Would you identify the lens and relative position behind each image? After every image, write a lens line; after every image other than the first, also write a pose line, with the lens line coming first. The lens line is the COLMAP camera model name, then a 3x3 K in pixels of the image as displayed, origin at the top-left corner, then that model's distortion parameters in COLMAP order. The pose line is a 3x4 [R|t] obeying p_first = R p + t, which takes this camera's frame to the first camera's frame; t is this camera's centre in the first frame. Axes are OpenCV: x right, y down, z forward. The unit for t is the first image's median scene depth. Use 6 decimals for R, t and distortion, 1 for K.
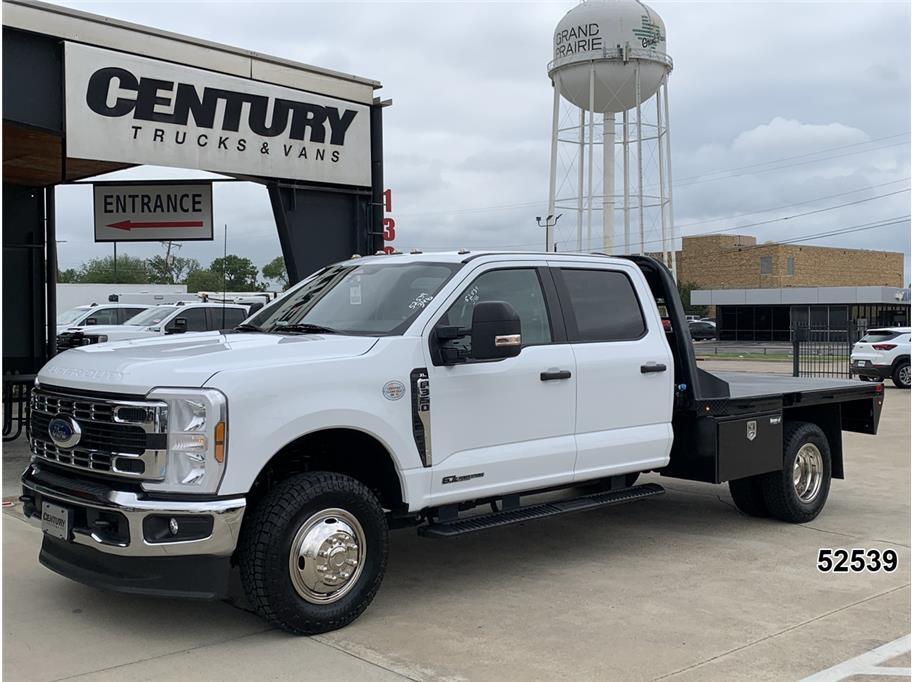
lens RADIAL K [[1145.8, 0, 456.0], [0, 1145.8, 341.0], [0, 0, 1]] dist [0.017761, -0.045098]
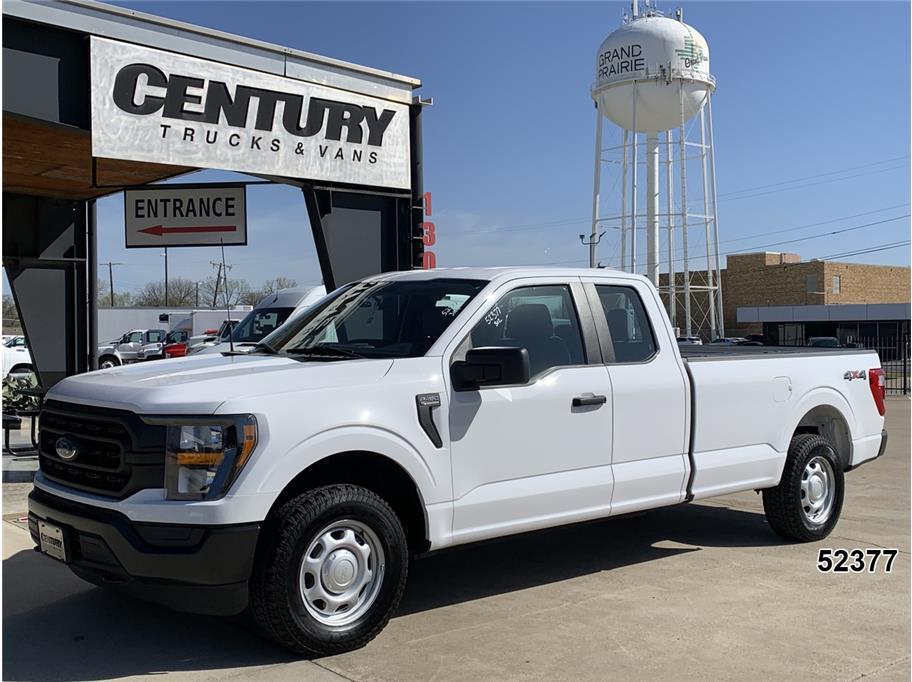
lens RADIAL K [[1085.6, 0, 450.0], [0, 1085.6, 337.1], [0, 0, 1]] dist [0.009489, -0.030229]
pose [[0.998846, -0.004511, -0.047825, 0.002004], [0.003175, 0.999604, -0.027970, 0.015391], [0.047932, 0.027785, 0.998464, 0.100337]]
